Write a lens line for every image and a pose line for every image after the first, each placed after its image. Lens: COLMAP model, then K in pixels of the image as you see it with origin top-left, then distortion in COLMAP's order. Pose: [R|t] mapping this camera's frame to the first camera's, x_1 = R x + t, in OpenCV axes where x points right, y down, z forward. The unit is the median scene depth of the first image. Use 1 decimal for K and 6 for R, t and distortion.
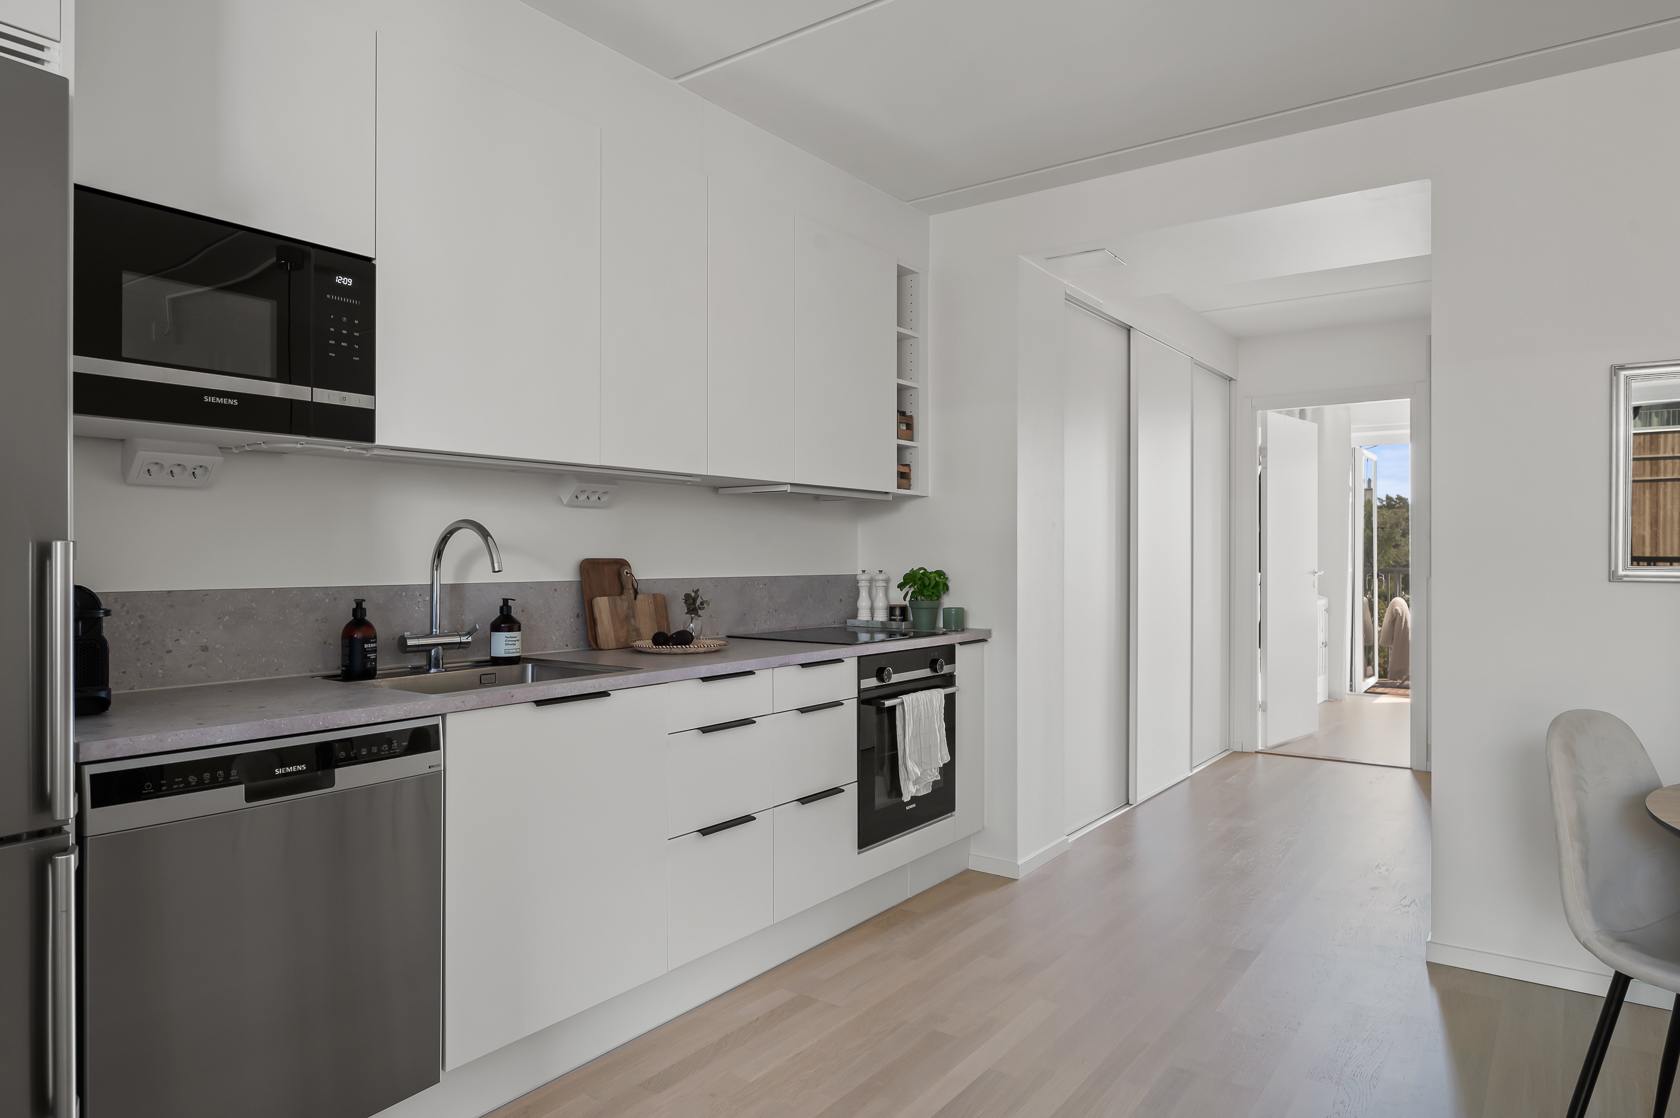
lens RADIAL K [[1023.8, 0, 840.0], [0, 1023.8, 559.0], [0, 0, 1]] dist [-0.004317, -0.000225]
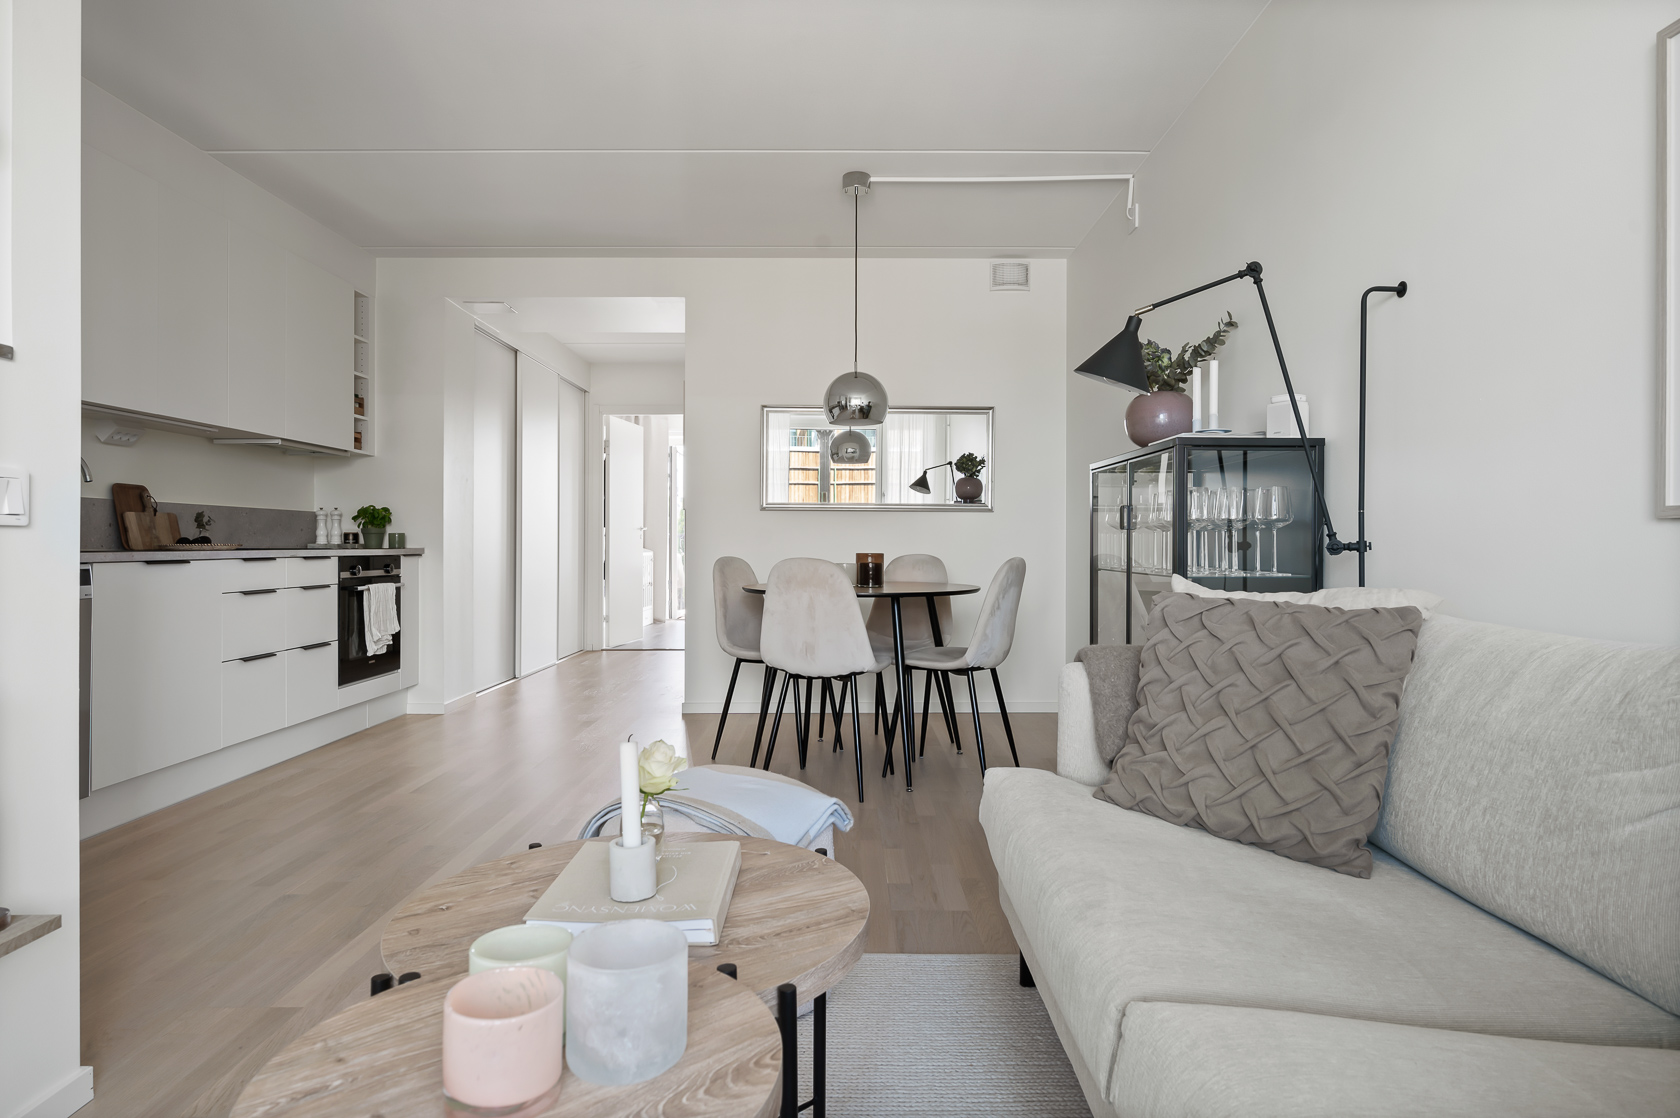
lens RADIAL K [[931.2, 0, 837.3], [0, 931.2, 539.1], [0, 0, 1]] dist [-0.003036, -0.001021]
pose [[0.811850, 0.002092, 0.583862, -0.184875], [0.001546, 0.999982, -0.005734, 0.078987], [-0.583864, 0.005558, 0.811833, -0.530088]]
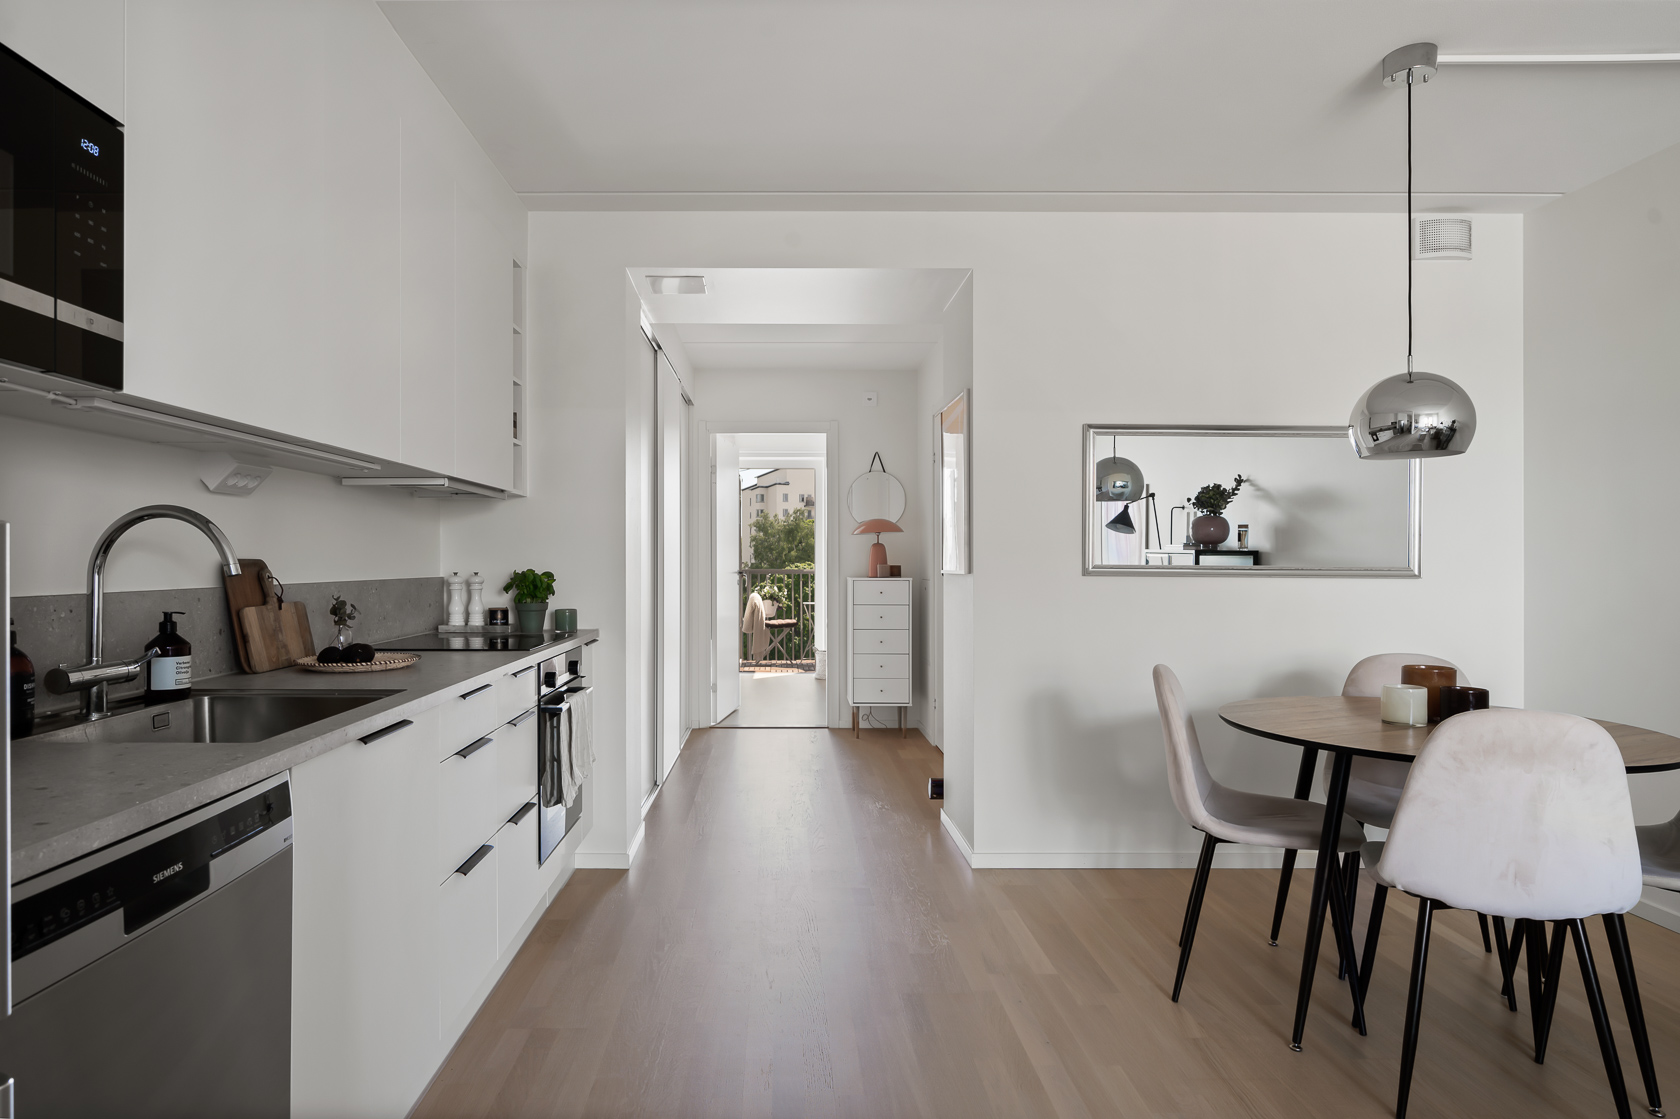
lens RADIAL K [[957.1, 0, 782.0], [0, 957.1, 562.0], [0, 0, 1]] dist [0.000494, -0.000166]
pose [[0.810957, -0.000819, 0.585106, -0.322163], [0.000938, 1.000000, 0.000099, 0.002030], [-0.585106, 0.000468, 0.810957, 0.144793]]
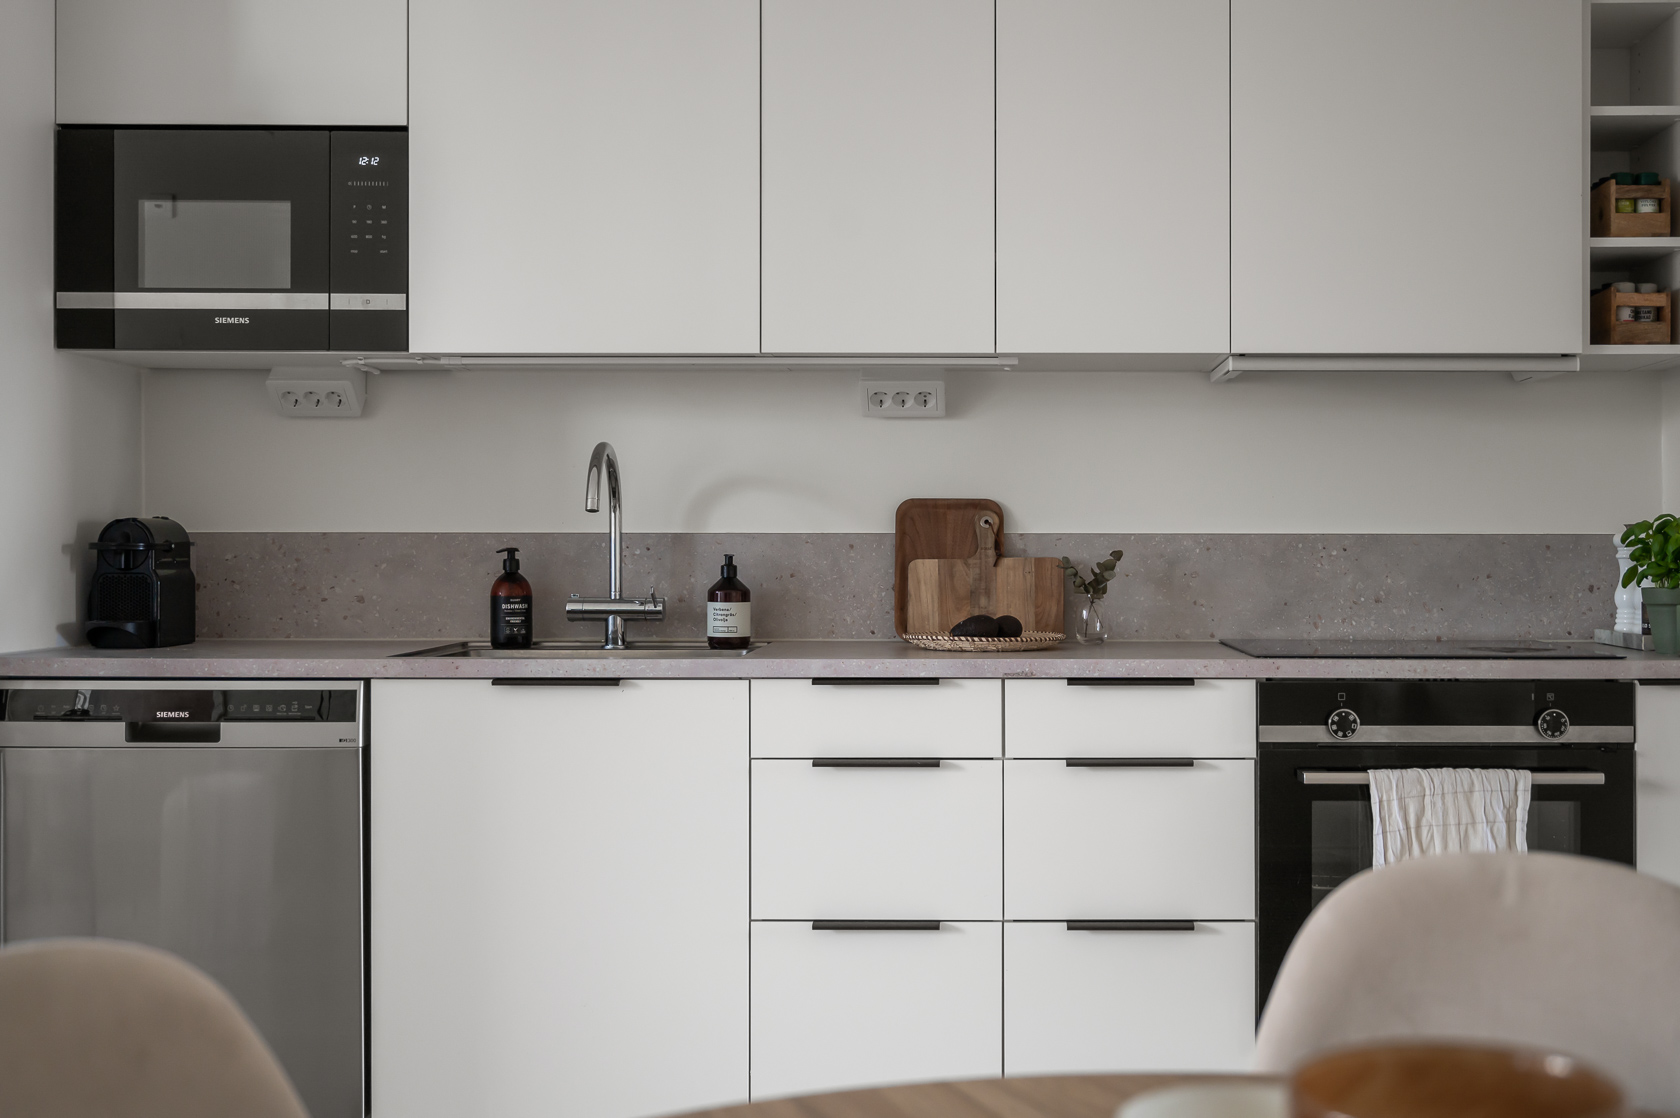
lens RADIAL K [[1964.3, 0, 979.9], [0, 1964.3, 561.0], [0, 0, 1]] dist [-0.007534, 0.012546]
pose [[0.587769, 0.006741, -0.809001, 0.741463], [-0.003535, 0.999977, 0.005765, 0.029969], [0.809021, -0.000529, 0.587779, 0.304762]]
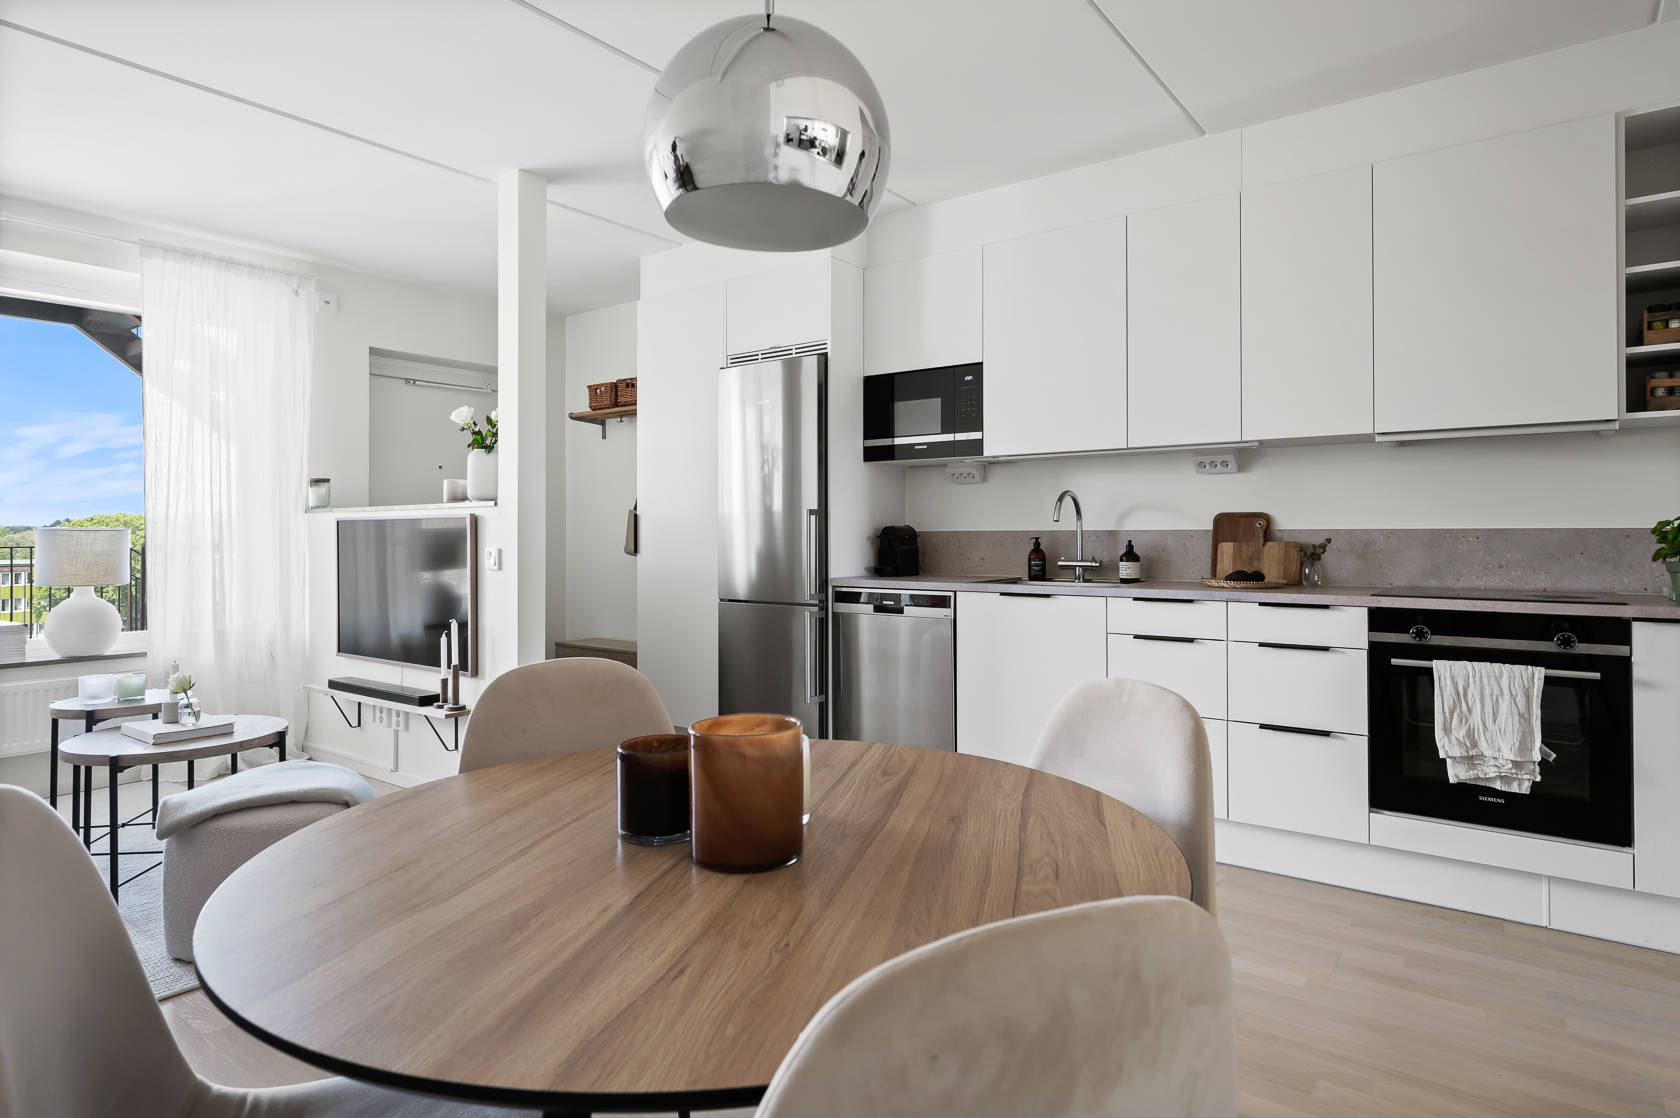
lens RADIAL K [[931.8, 0, 845.5], [0, 931.8, 520.8], [0, 0, 1]] dist [-0.001990, -0.000221]
pose [[-0.015071, -0.014475, -0.999782, 0.914895], [-0.000864, 0.999895, -0.014464, 0.026211], [0.999886, 0.000646, -0.015082, 0.520284]]
